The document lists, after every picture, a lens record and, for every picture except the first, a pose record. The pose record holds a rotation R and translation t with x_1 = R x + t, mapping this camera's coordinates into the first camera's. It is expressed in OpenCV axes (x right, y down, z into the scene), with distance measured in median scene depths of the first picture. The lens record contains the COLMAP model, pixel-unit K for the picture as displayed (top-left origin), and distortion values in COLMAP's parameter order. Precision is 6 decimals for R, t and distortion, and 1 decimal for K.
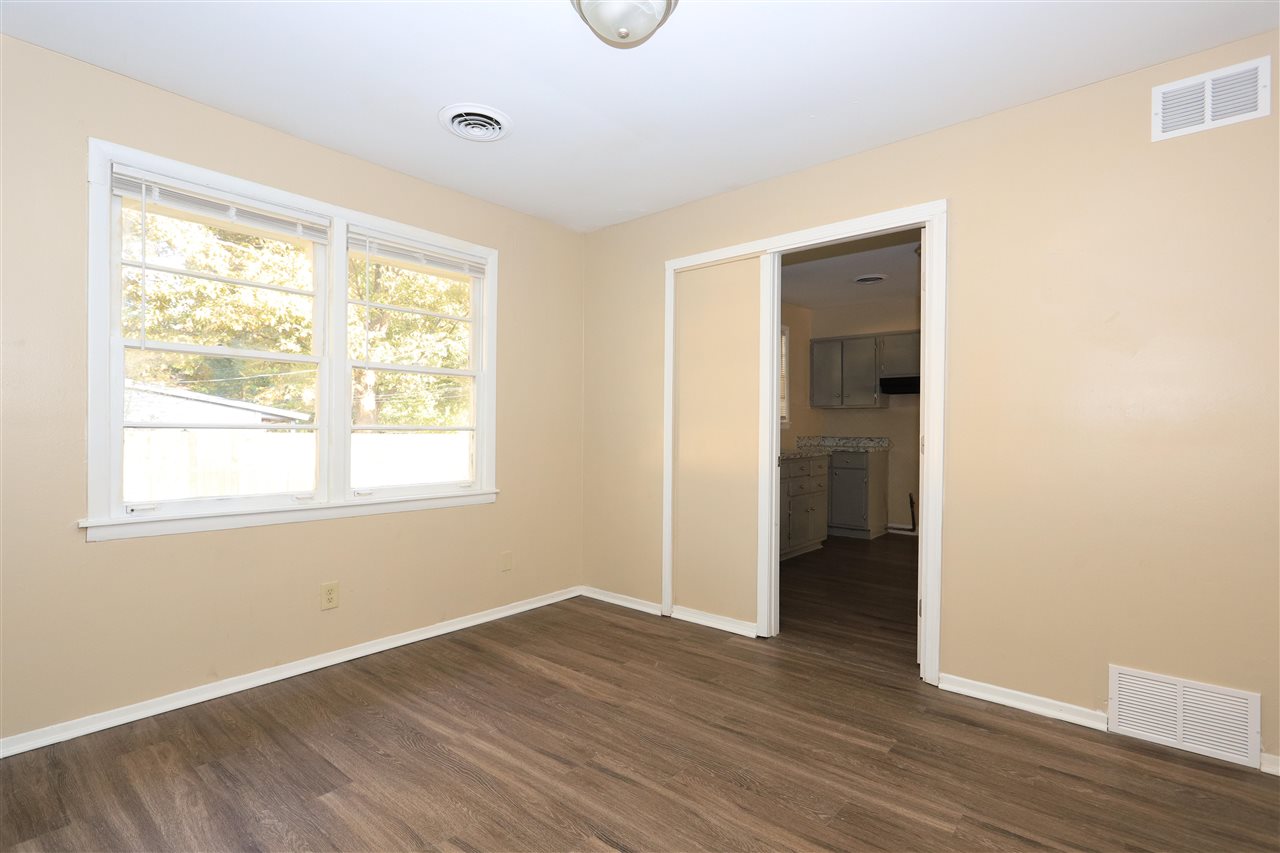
lens RADIAL K [[611.0, 0, 642.0], [0, 611.0, 426.7], [0, 0, 1]] dist [0.005312, 0.001645]
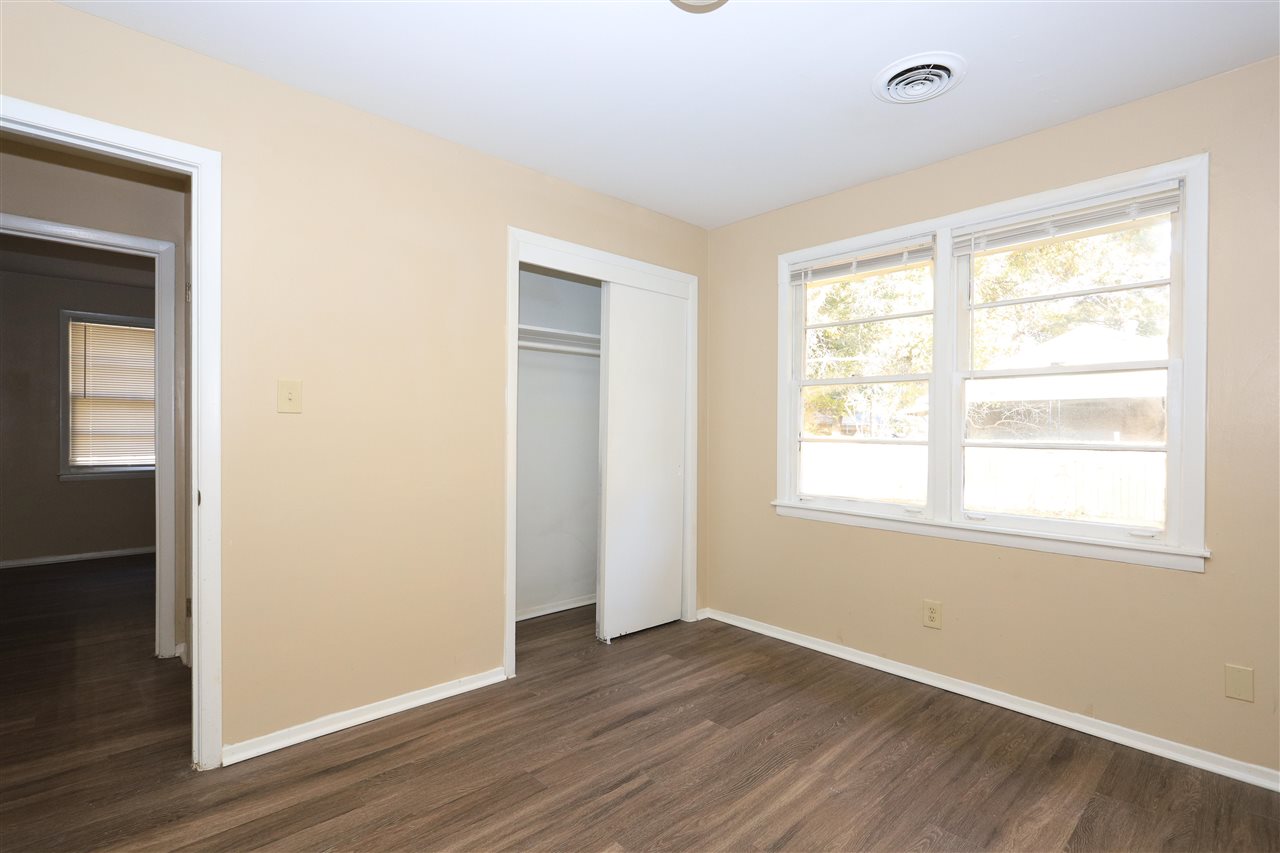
lens RADIAL K [[611.0, 0, 644.1], [0, 611.0, 430.5], [0, 0, 1]] dist [0.005312, 0.001645]
pose [[-0.113833, -0.008393, -0.993464, 0.620638], [-0.006278, 0.999950, -0.007728, -0.011738], [0.993480, 0.005358, -0.113880, 0.765614]]
